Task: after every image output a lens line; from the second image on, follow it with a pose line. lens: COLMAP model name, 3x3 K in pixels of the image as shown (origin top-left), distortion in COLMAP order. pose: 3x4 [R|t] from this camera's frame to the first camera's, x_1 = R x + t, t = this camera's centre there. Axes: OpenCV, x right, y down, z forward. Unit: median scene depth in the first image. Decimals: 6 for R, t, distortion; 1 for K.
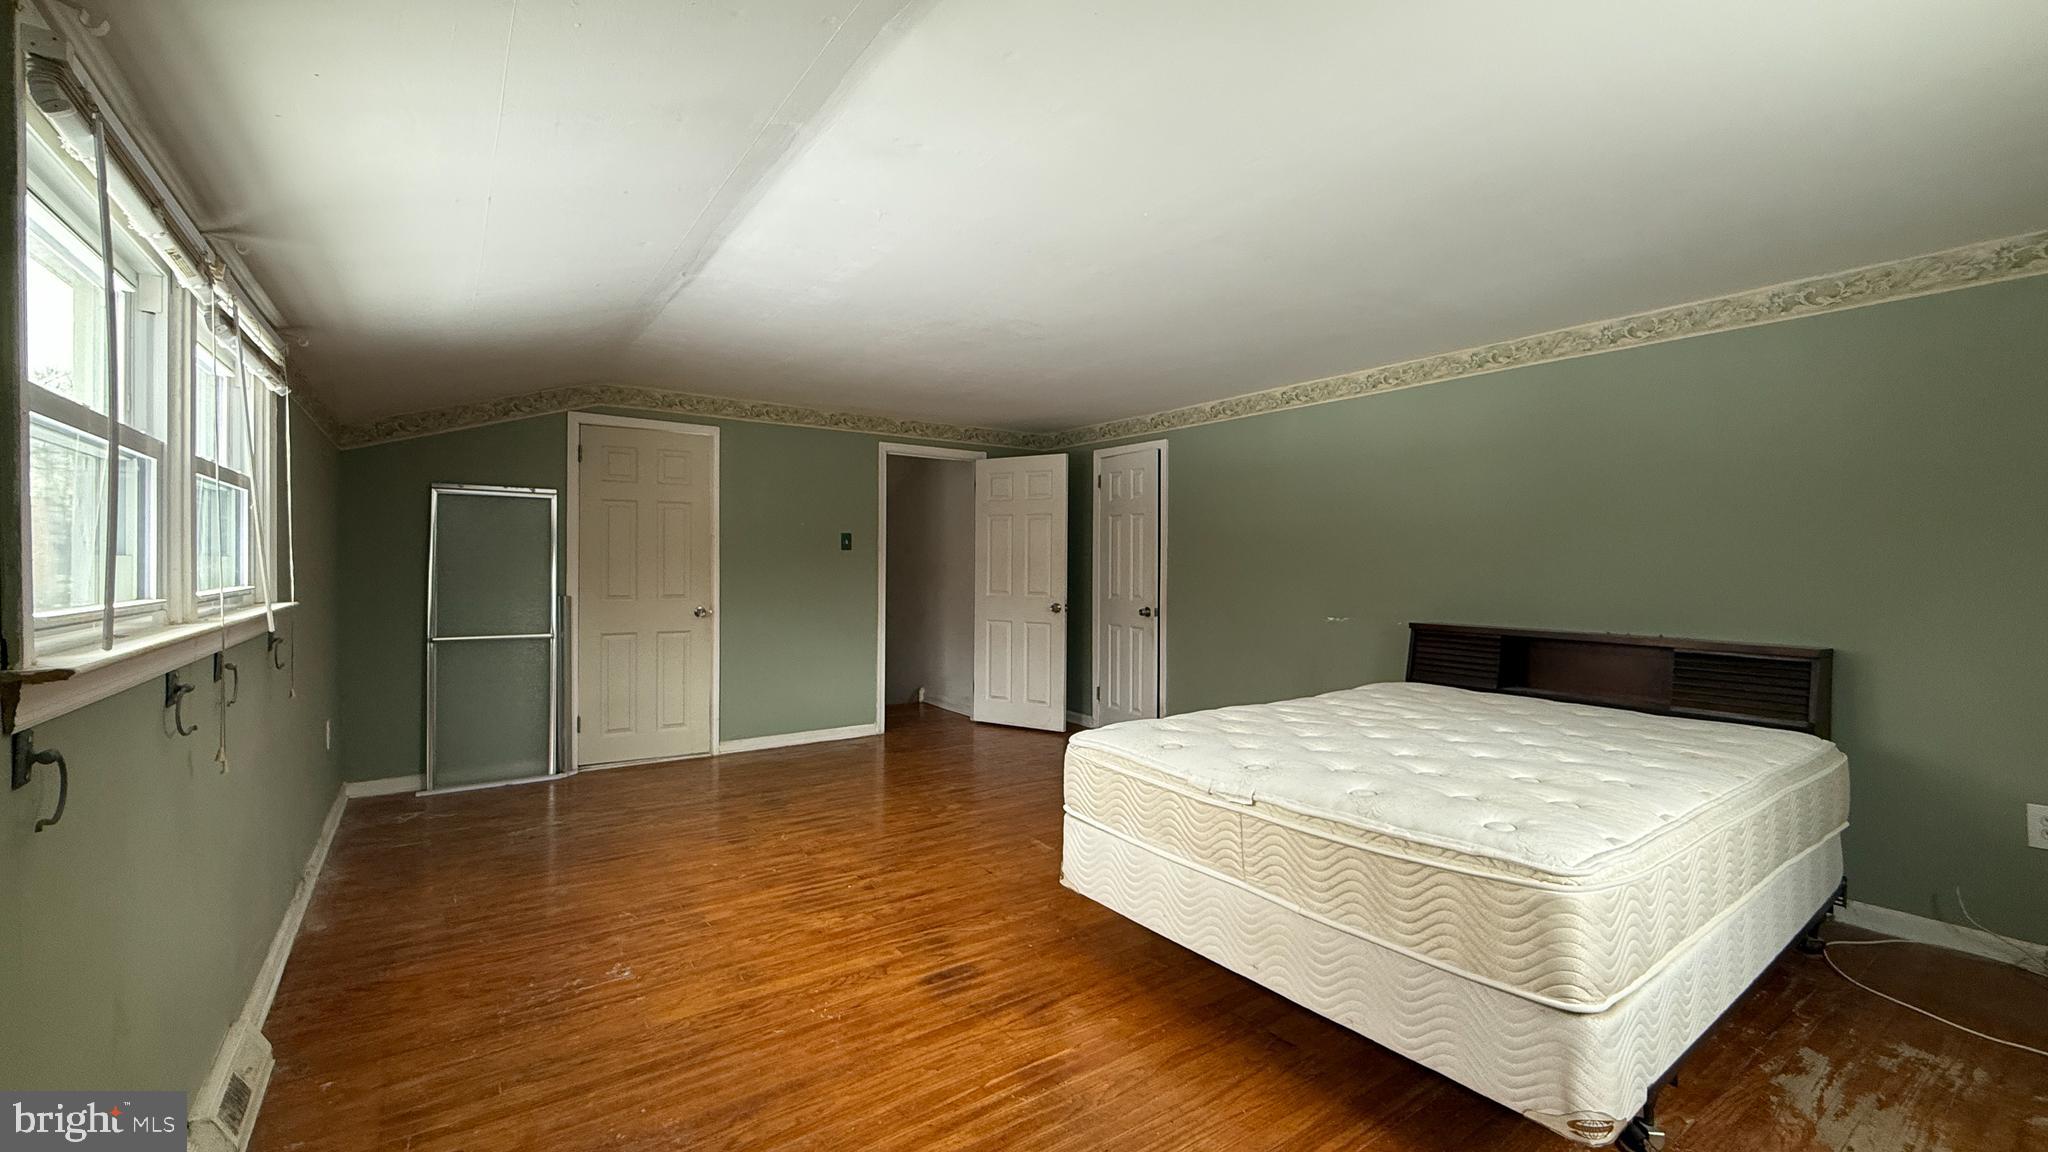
lens RADIAL K [[852.6, 0, 1016.3], [0, 852.6, 543.9], [0, 0, 1]] dist [-0.000177, 0.000111]
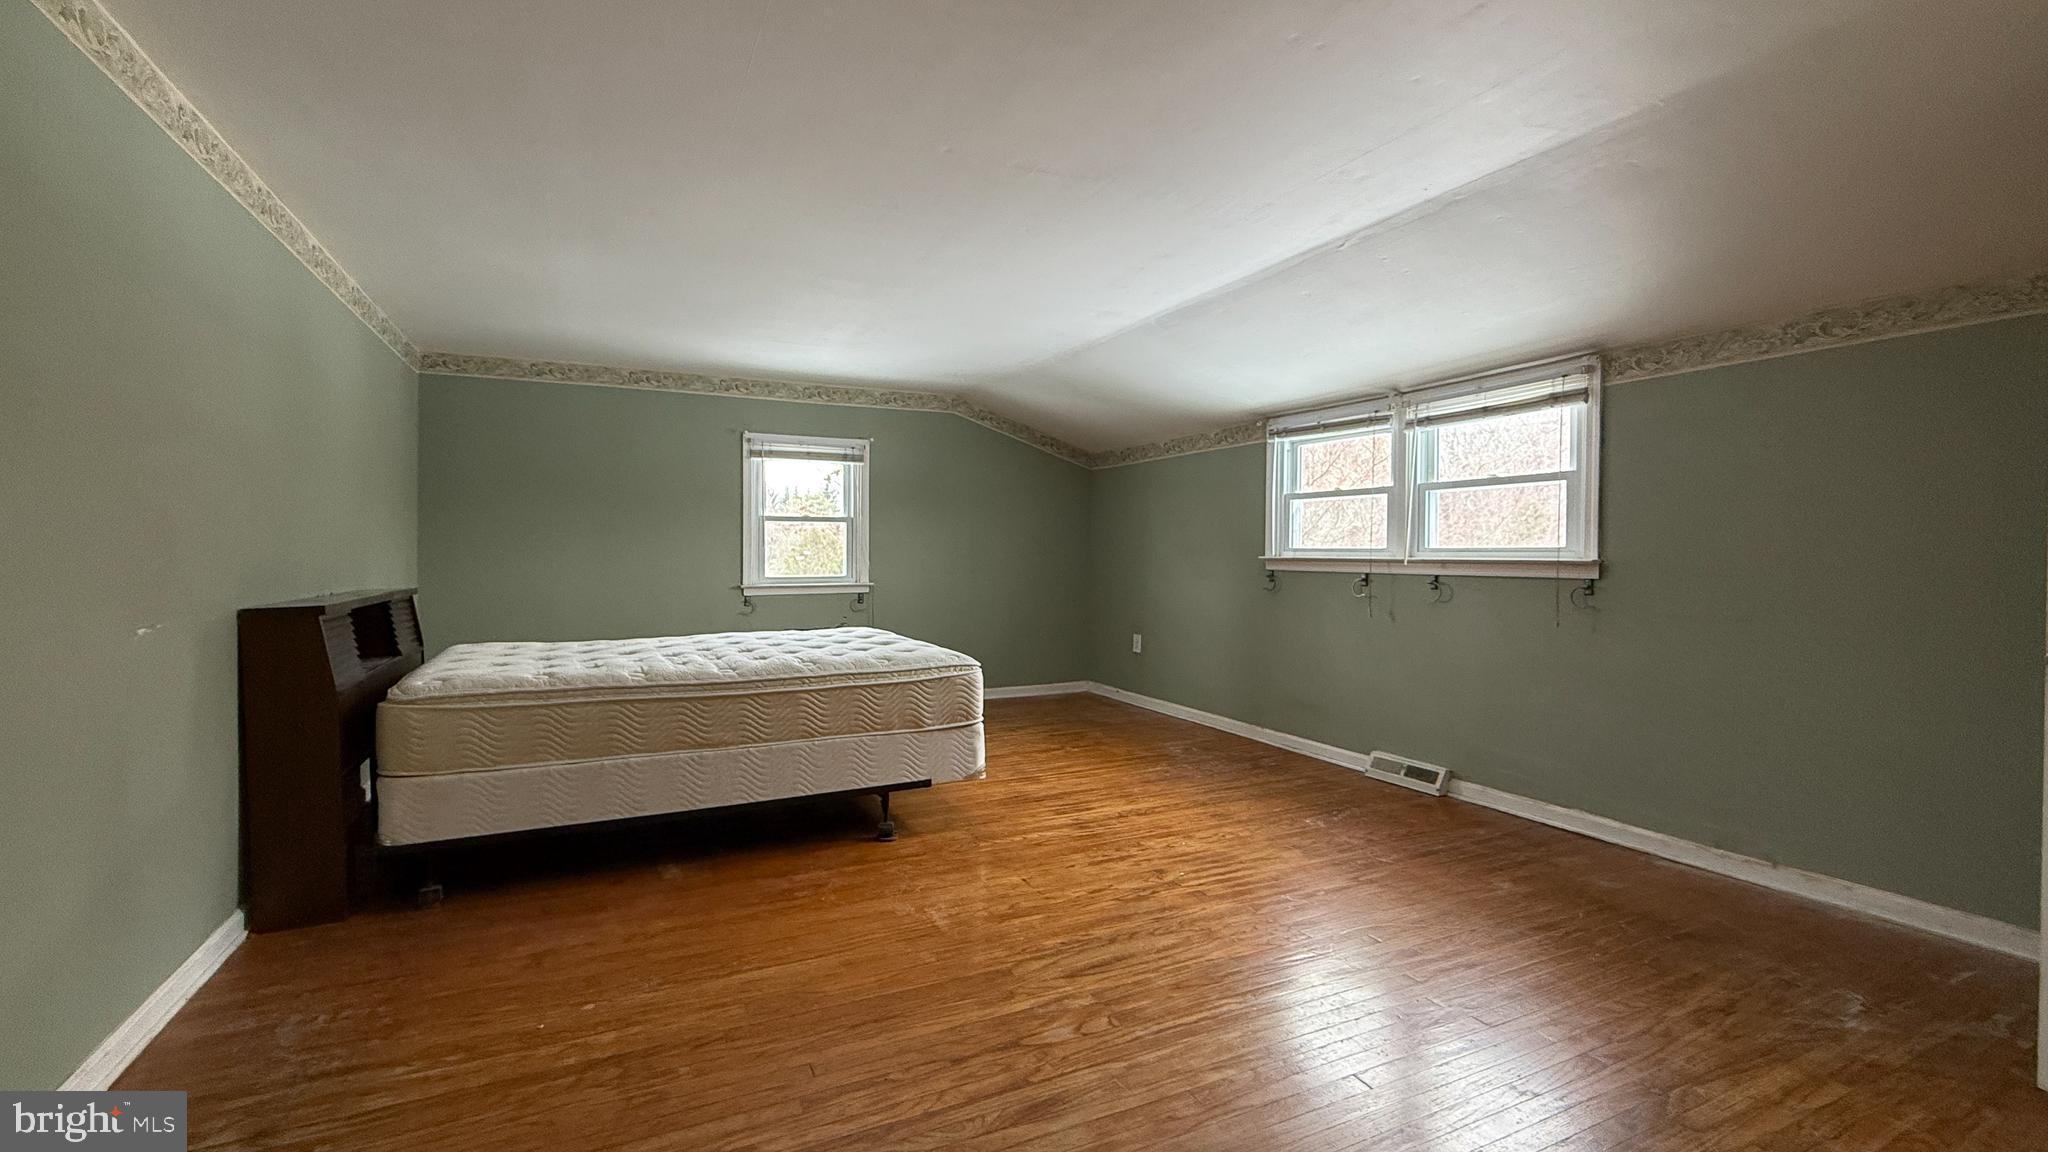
lens RADIAL K [[852.6, 0, 1016.3], [0, 852.6, 543.9], [0, 0, 1]] dist [-0.000177, 0.000111]
pose [[-0.988264, -0.004274, 0.152698, -0.172181], [-0.008534, 0.999592, -0.027258, 0.083861], [-0.152519, -0.028241, -0.987897, 2.114061]]
